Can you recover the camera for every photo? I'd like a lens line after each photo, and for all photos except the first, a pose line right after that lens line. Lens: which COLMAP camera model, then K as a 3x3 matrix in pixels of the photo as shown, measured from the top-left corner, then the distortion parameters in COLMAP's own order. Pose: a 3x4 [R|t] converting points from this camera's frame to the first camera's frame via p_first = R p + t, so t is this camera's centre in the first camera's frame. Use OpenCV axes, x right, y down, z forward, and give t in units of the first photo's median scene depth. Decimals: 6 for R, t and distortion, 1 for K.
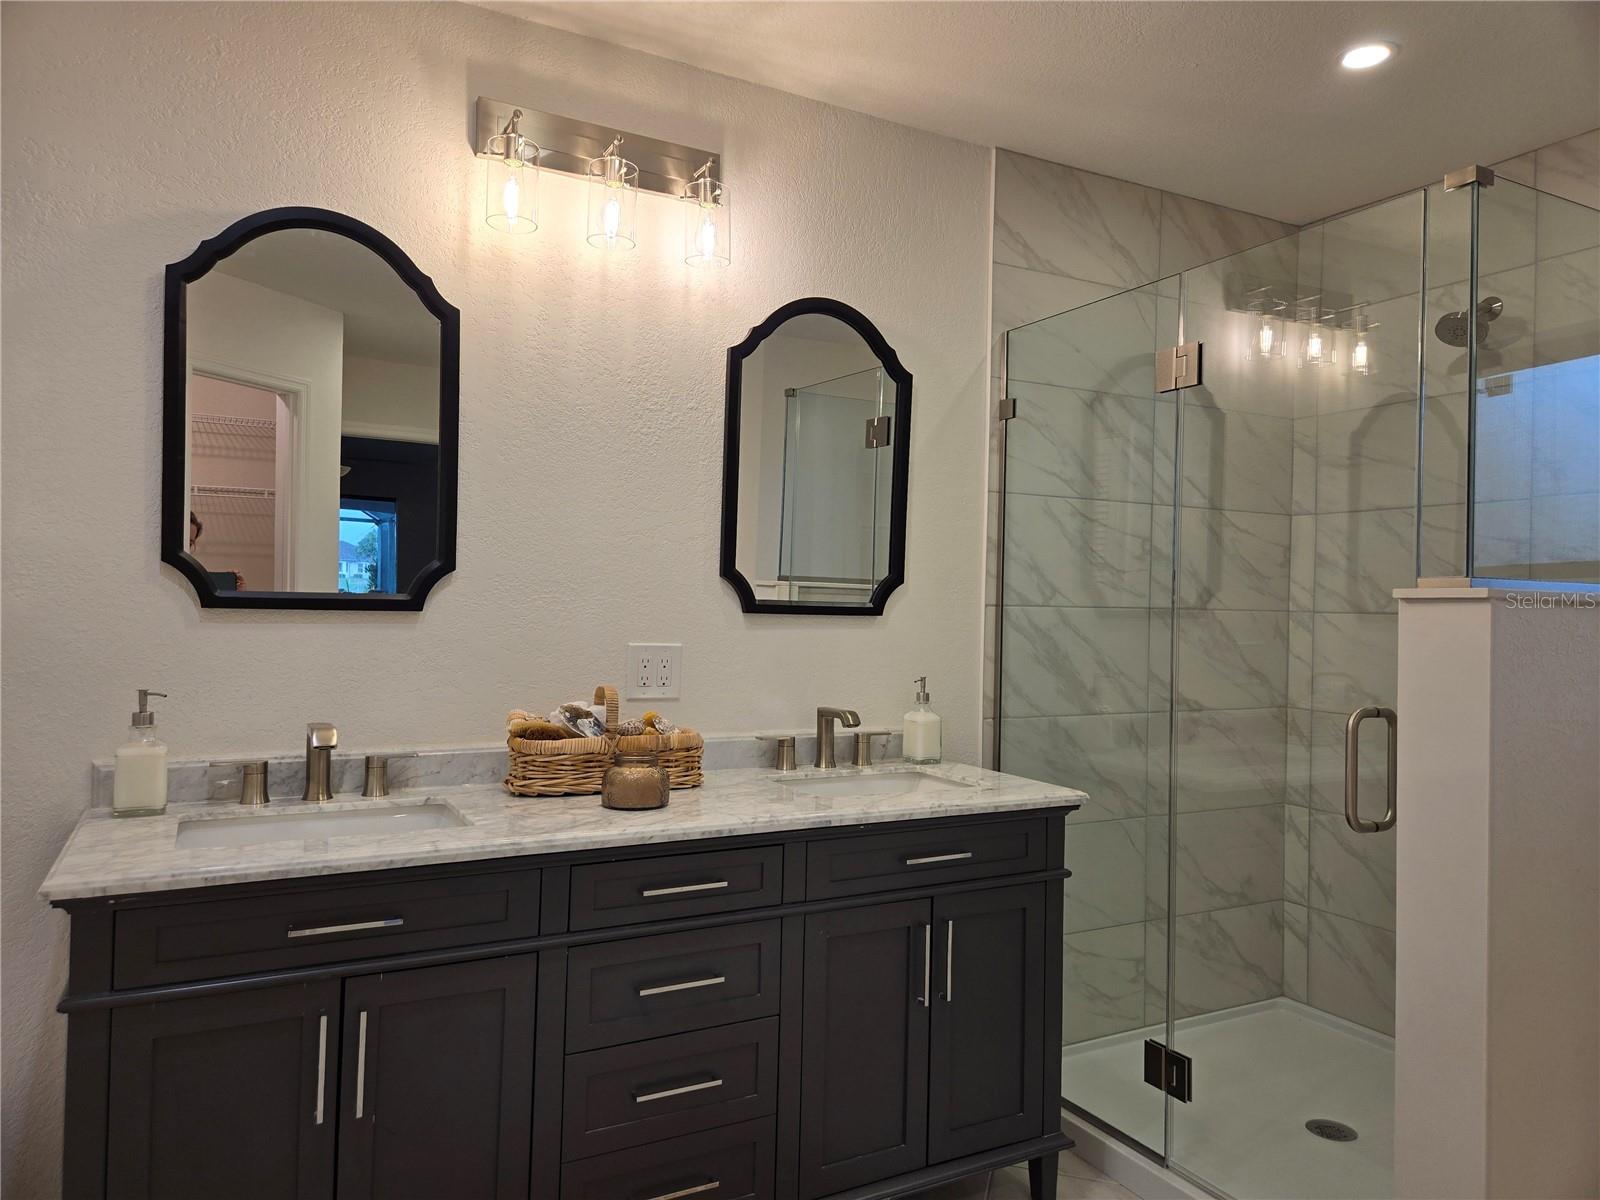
lens RADIAL K [[1067.2, 0, 795.9], [0, 1067.2, 599.6], [0, 0, 1]] dist [0.077185, -0.068702]
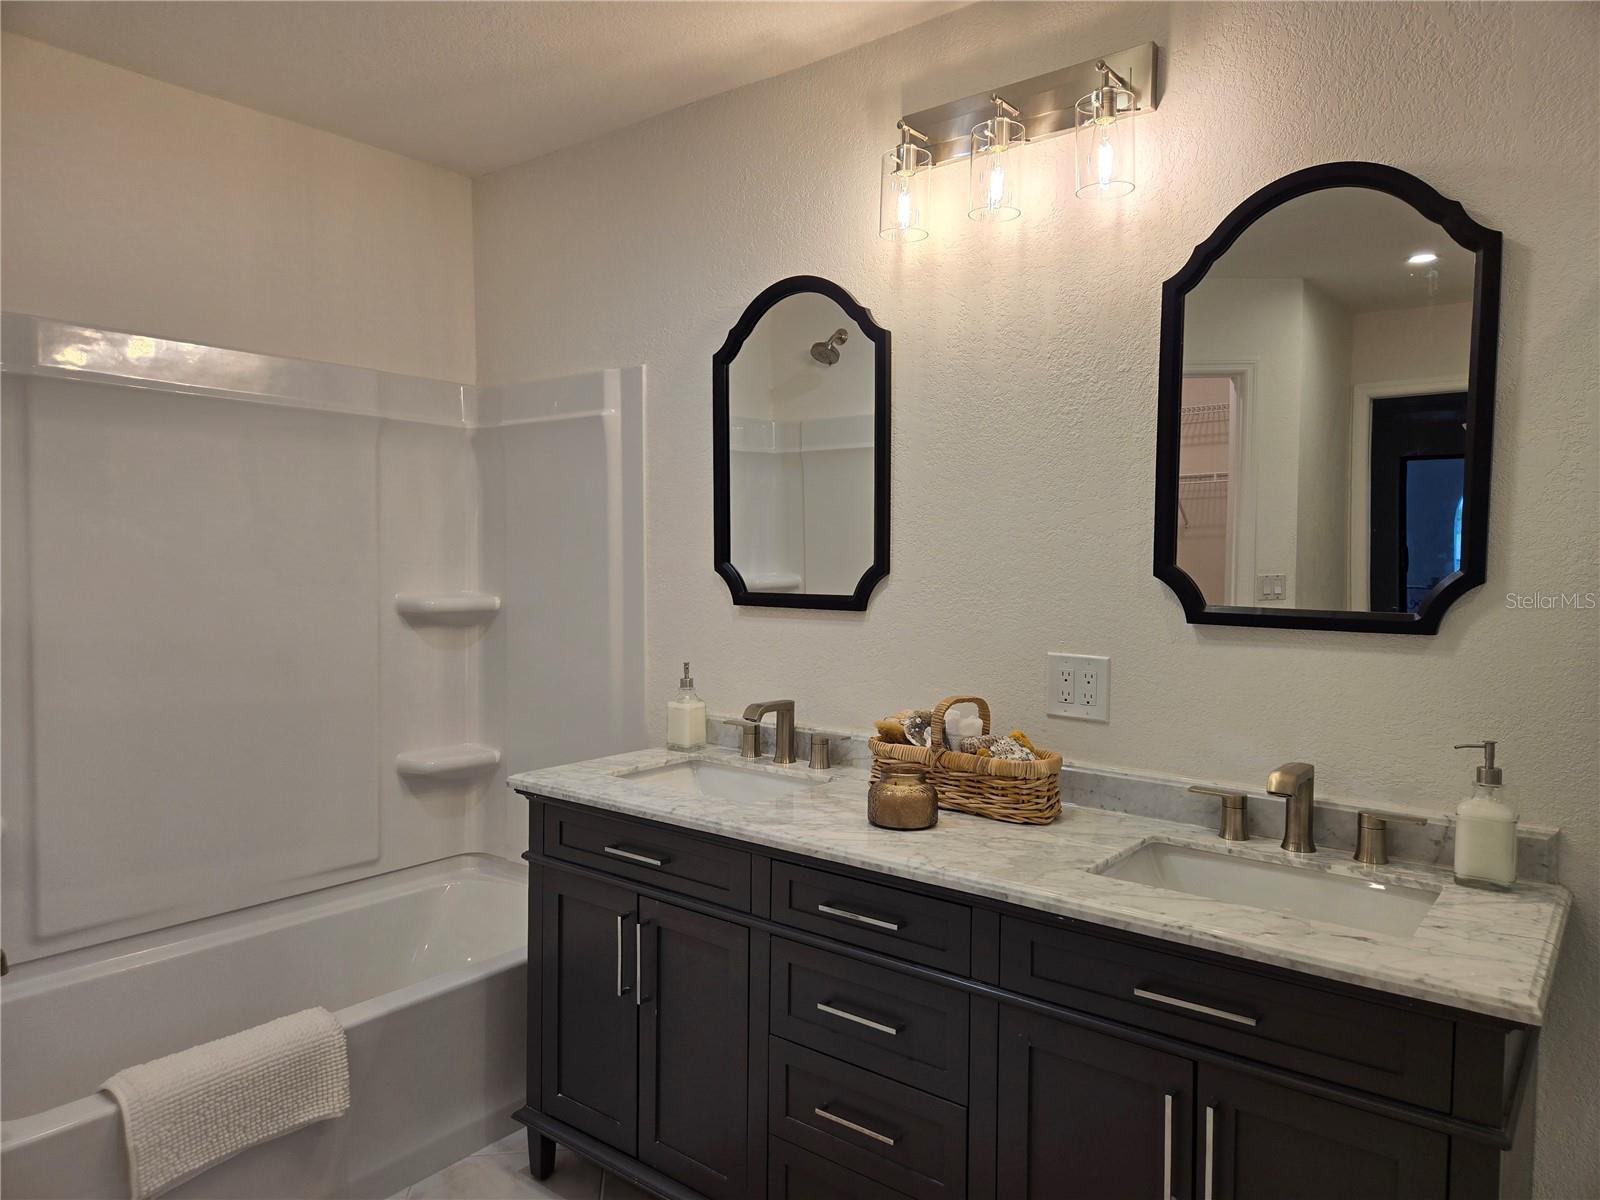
lens RADIAL K [[1067.2, 0, 799.3], [0, 1067.2, 597.8], [0, 0, 1]] dist [0.077185, -0.068702]
pose [[0.395182, 0.022453, -0.918328, 0.566519], [0.008856, 0.999562, 0.028250, -0.030713], [0.918560, -0.019296, 0.394810, 0.445127]]
